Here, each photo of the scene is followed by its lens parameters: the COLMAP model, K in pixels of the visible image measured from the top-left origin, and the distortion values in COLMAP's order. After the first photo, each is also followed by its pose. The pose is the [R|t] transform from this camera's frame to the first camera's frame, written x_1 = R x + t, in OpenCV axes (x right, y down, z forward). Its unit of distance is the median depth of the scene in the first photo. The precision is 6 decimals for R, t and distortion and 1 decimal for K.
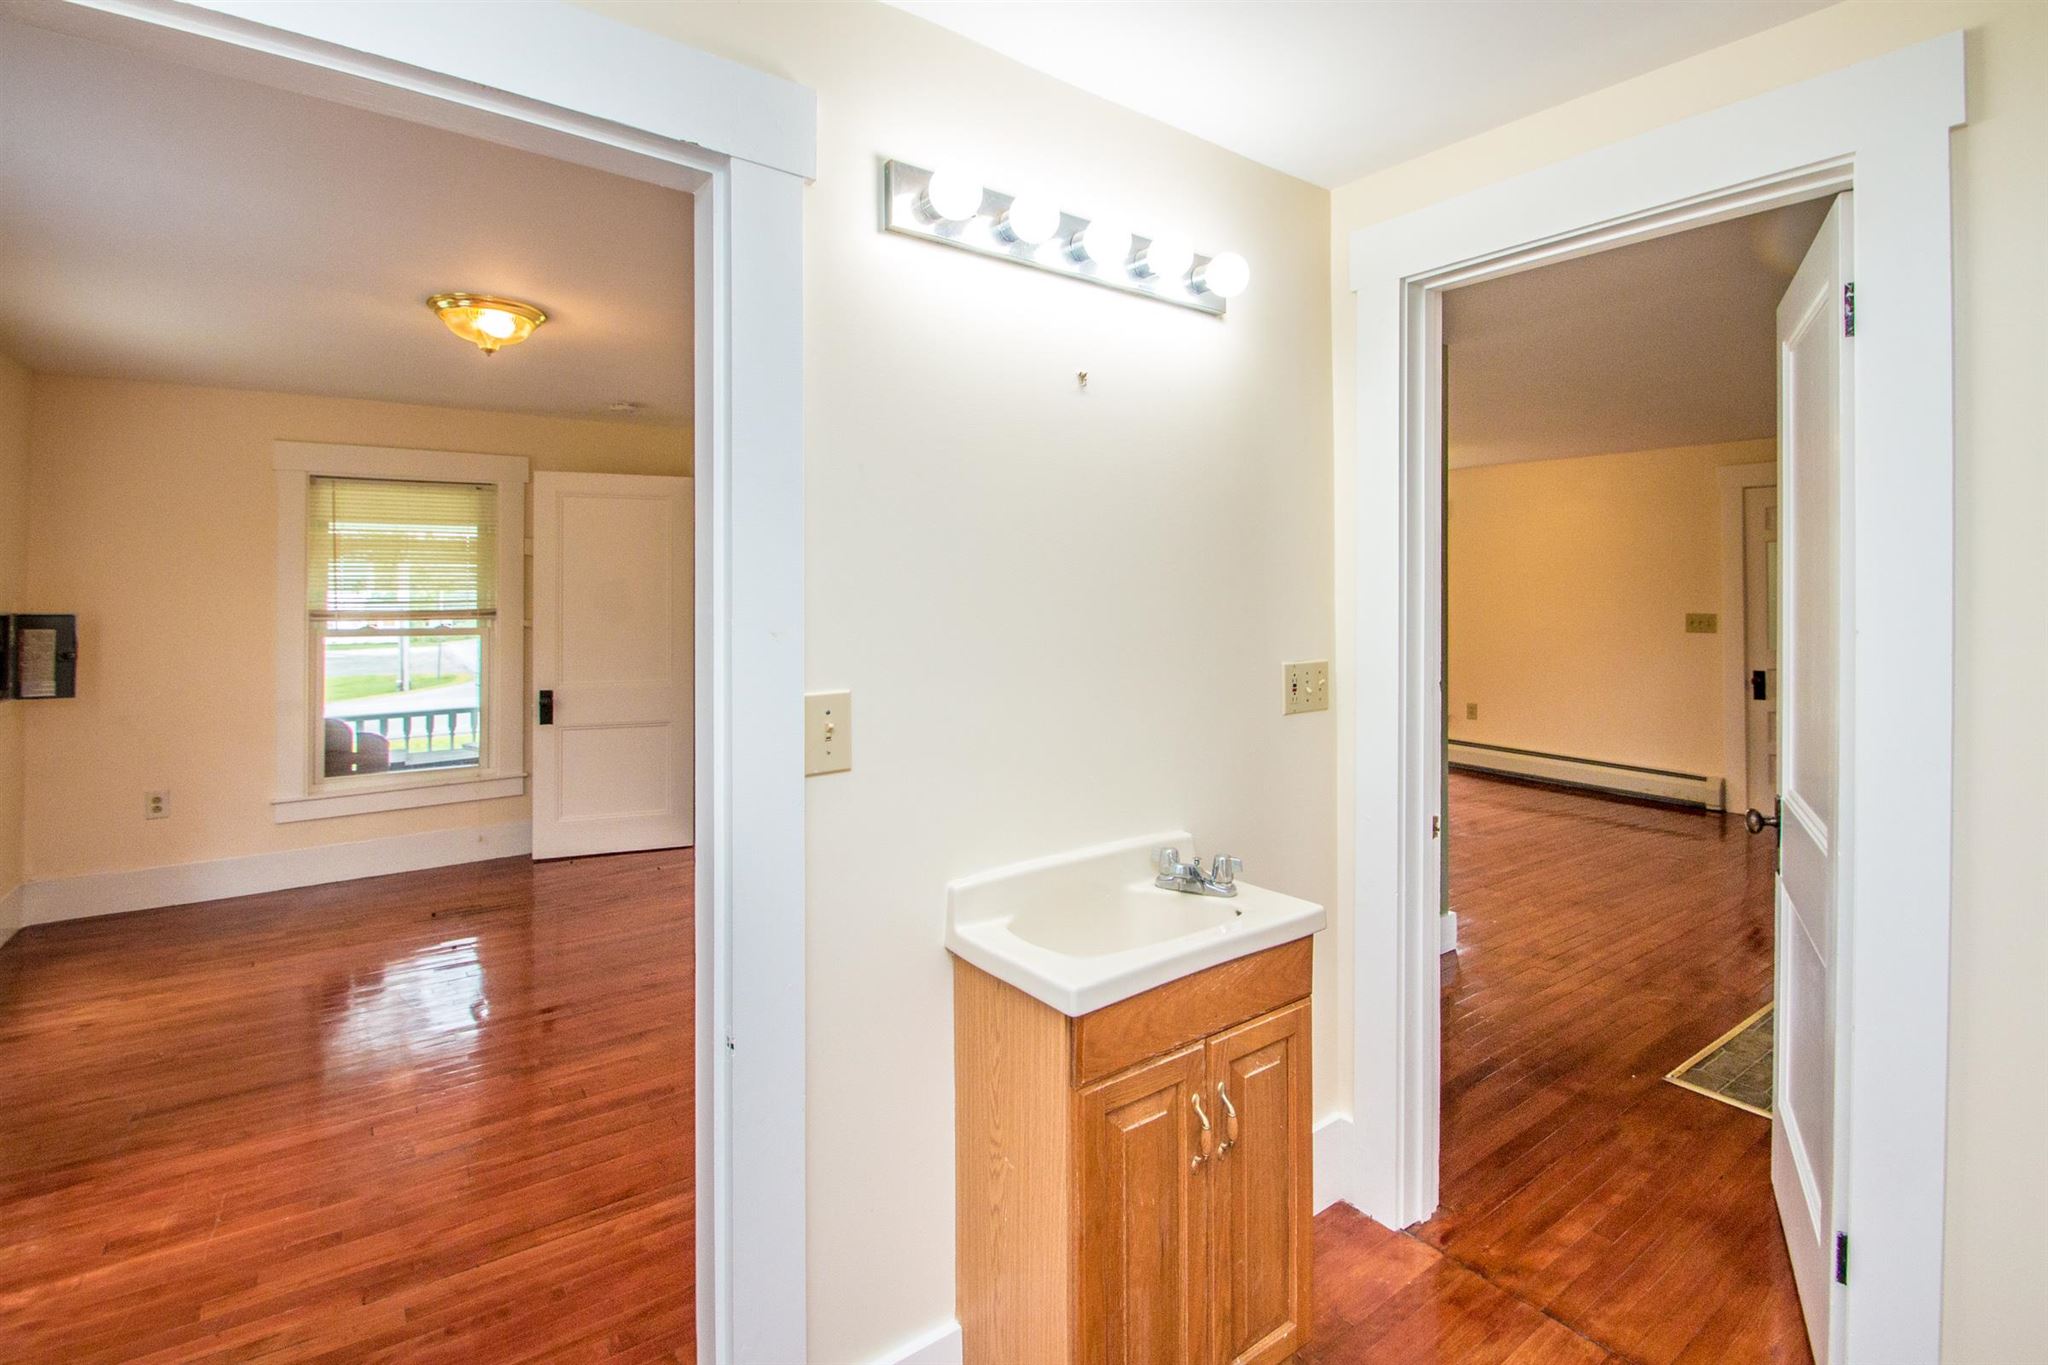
lens RADIAL K [[973.0, 0, 1025.0], [0, 973.0, 595.8], [0, 0, 1]] dist [0.003072, -0.012248]
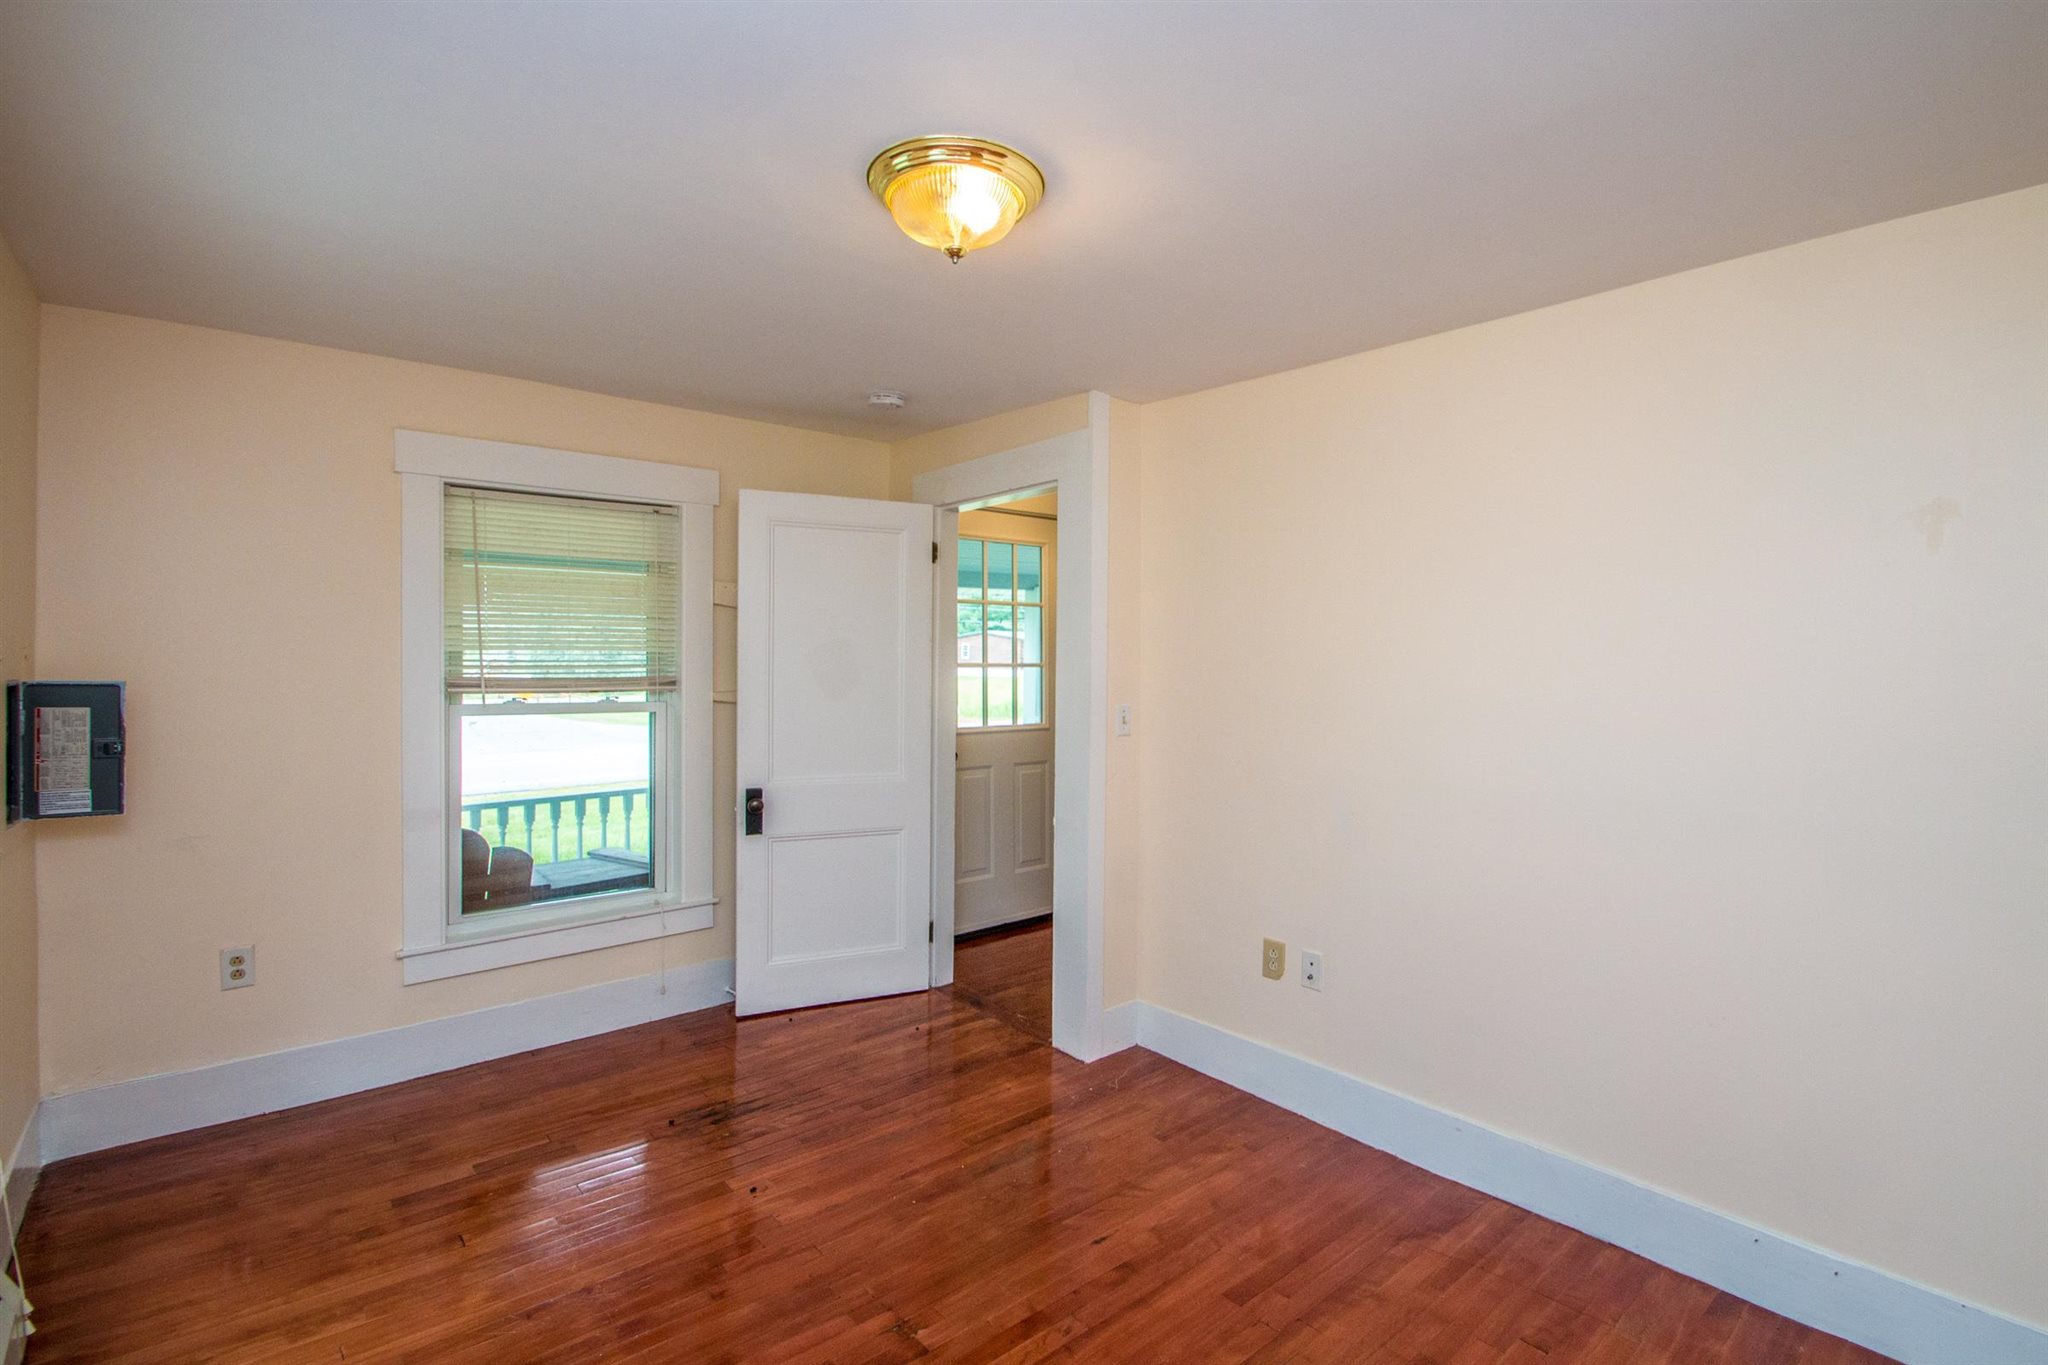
lens RADIAL K [[973.0, 0, 1030.1], [0, 973.0, 689.2], [0, 0, 1]] dist [0.003072, -0.012248]
pose [[0.997034, 0.012494, 0.075944, -0.367986], [-0.014886, 0.999408, 0.031007, -0.004782], [-0.075511, -0.032045, 0.996630, 0.270351]]
